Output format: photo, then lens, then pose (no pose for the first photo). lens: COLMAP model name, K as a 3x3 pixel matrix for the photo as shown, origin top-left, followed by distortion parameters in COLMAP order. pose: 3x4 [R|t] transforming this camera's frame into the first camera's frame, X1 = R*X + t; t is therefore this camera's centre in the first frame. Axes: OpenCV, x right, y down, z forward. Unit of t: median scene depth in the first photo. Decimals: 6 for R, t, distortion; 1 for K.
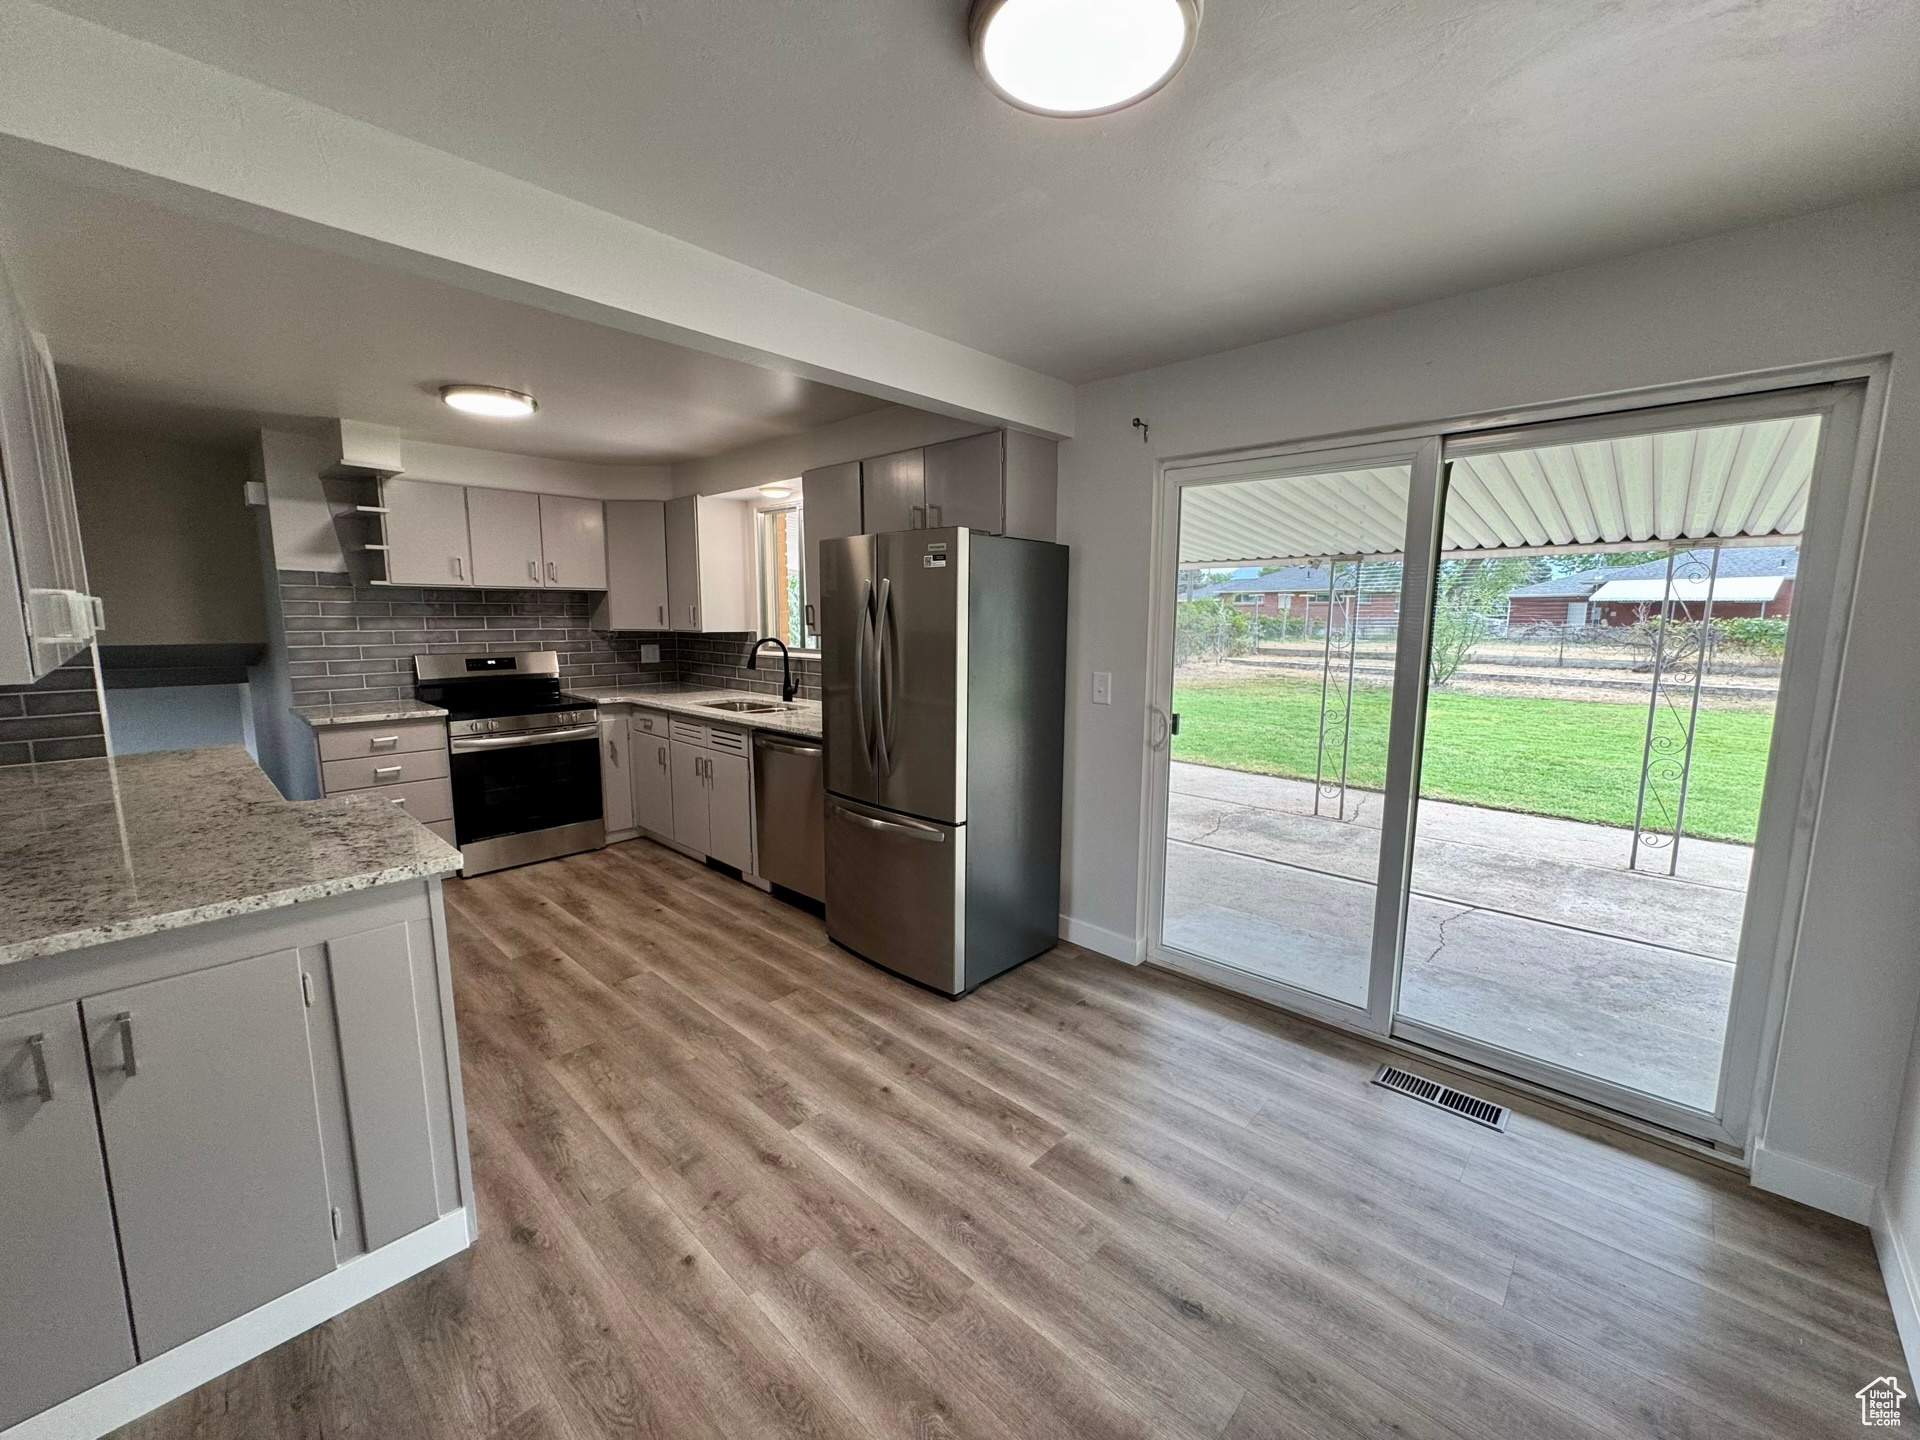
lens RADIAL K [[766.1, 0, 956.3], [0, 766.1, 722.4], [0, 0, 1]] dist [0.000189, -0.000162]
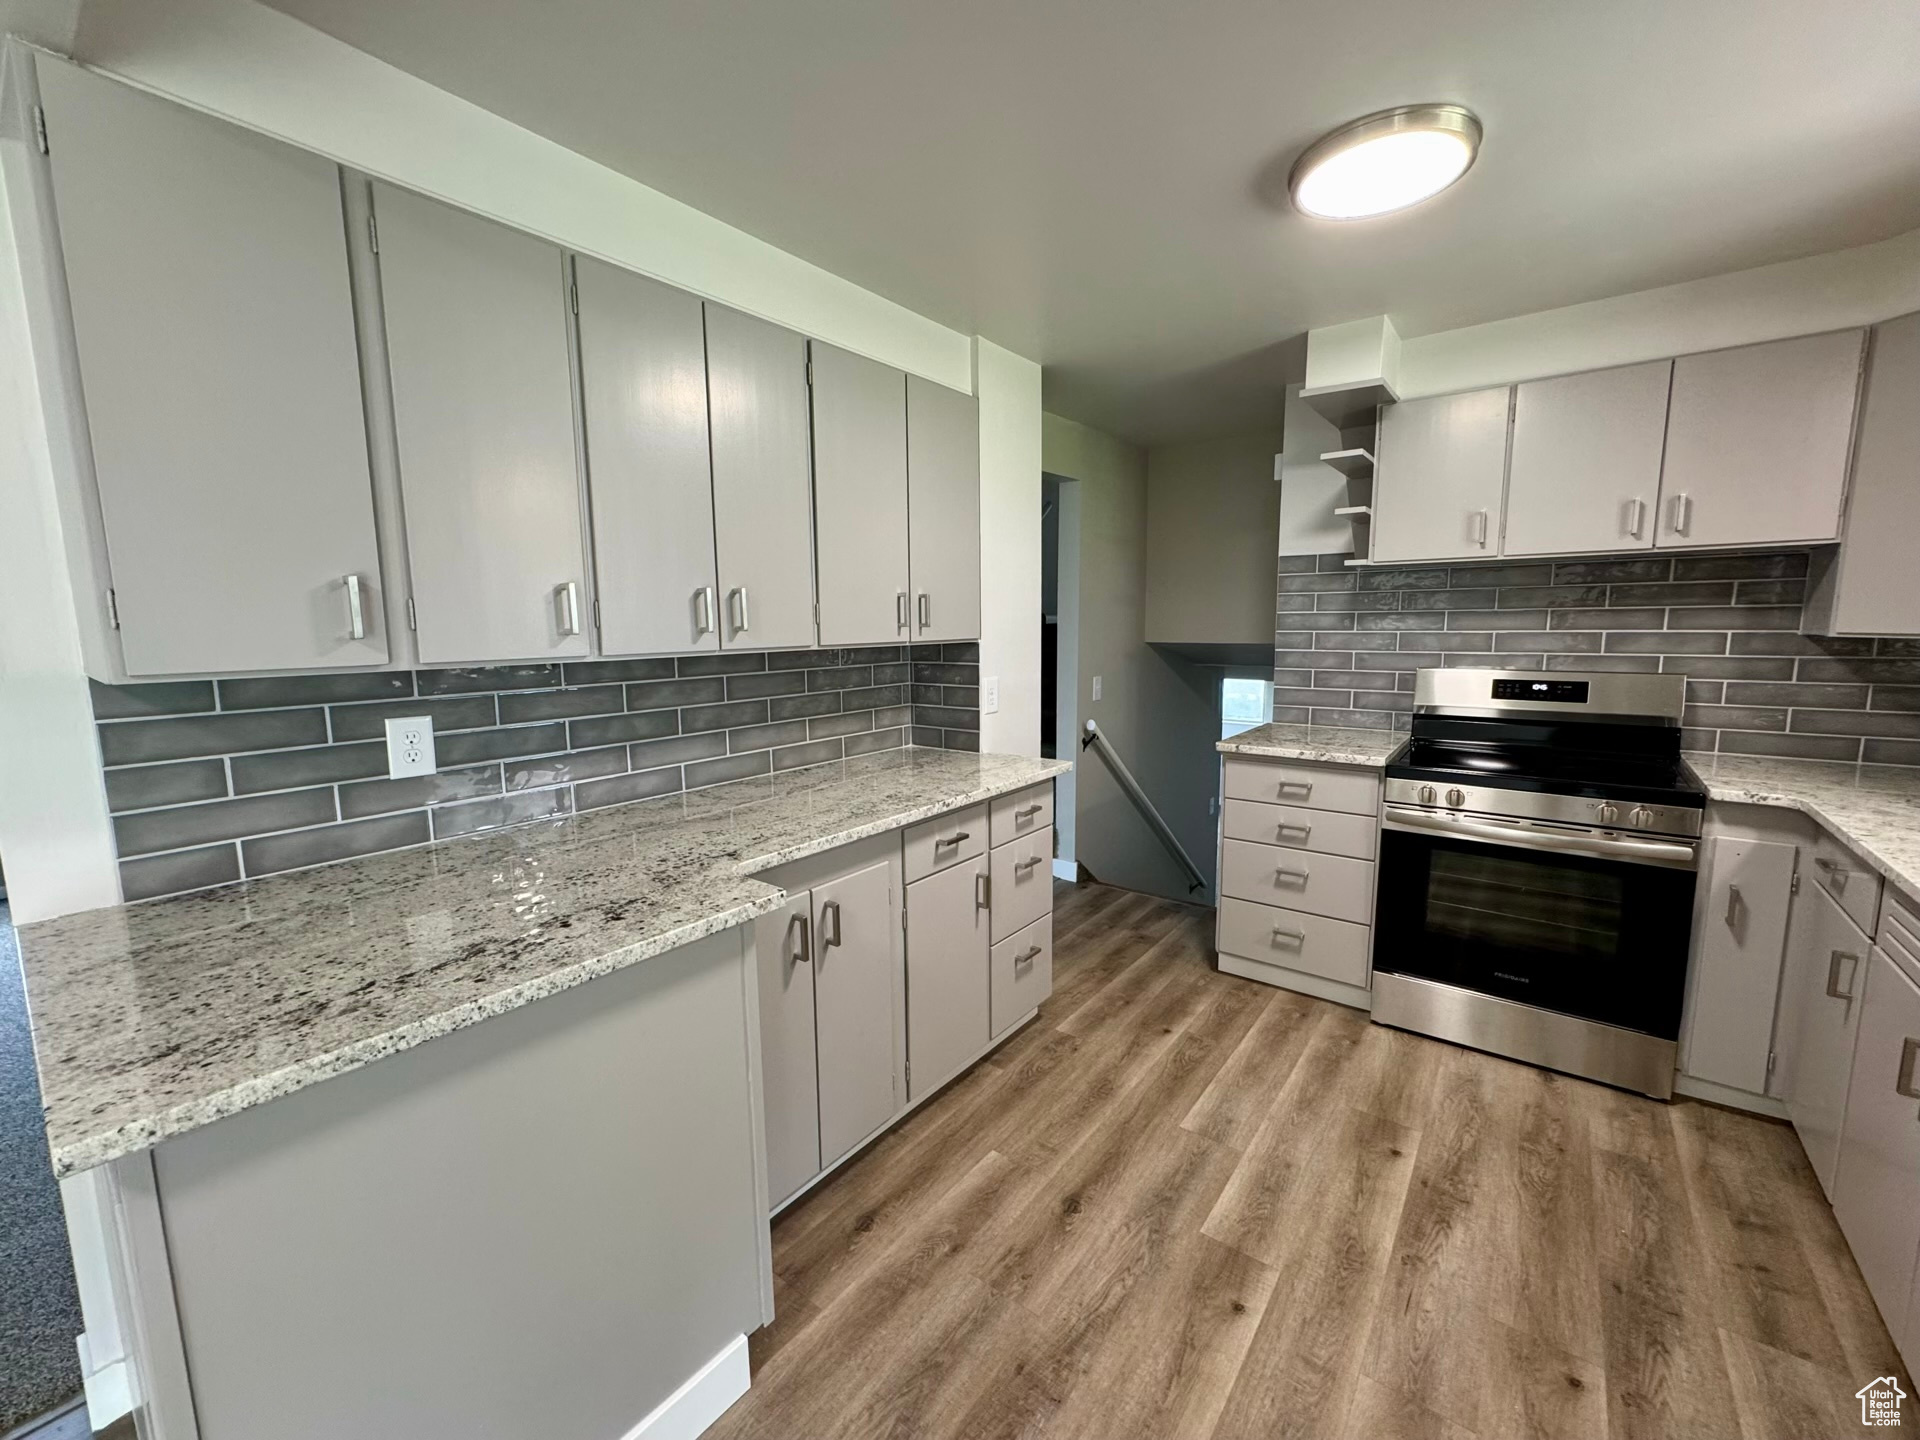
lens RADIAL K [[766.1, 0, 960.6], [0, 766.1, 720.4], [0, 0, 1]] dist [0.000189, -0.000162]
pose [[0.098472, 0.123948, -0.987391, -0.081144], [-0.127714, 0.985582, 0.110984, -0.070286], [0.986911, 0.115174, 0.112882, 0.569806]]
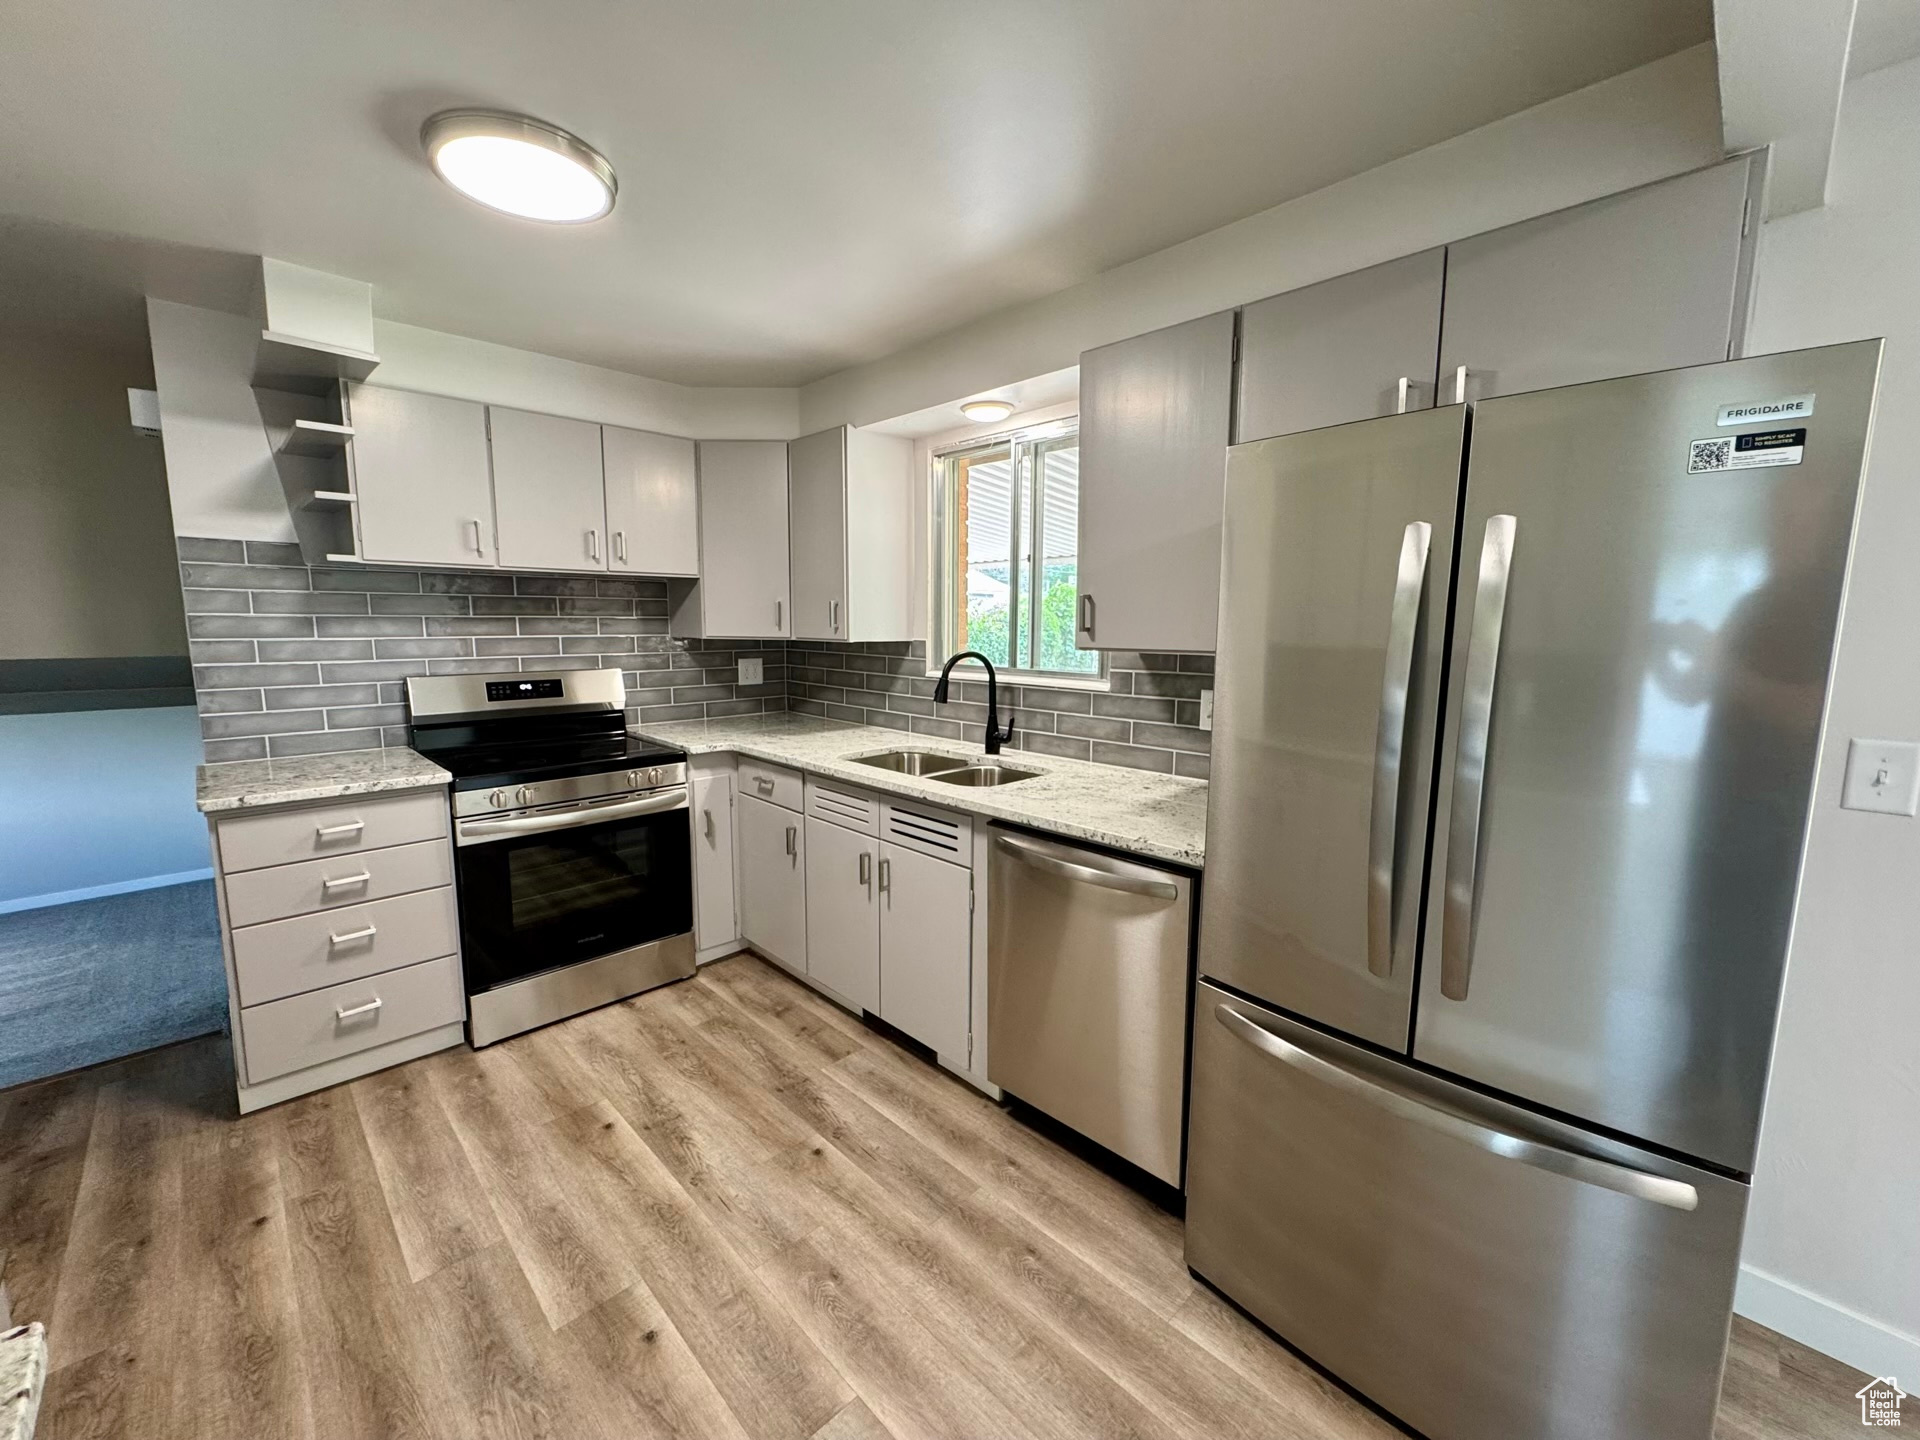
lens RADIAL K [[766.1, 0, 952.2], [0, 766.1, 720.8], [0, 0, 1]] dist [0.000189, -0.000162]
pose [[0.999140, 0.007294, -0.040819, -0.248878], [-0.007661, 0.999932, -0.008844, -0.053032], [0.040752, 0.009149, 0.999127, 0.416354]]
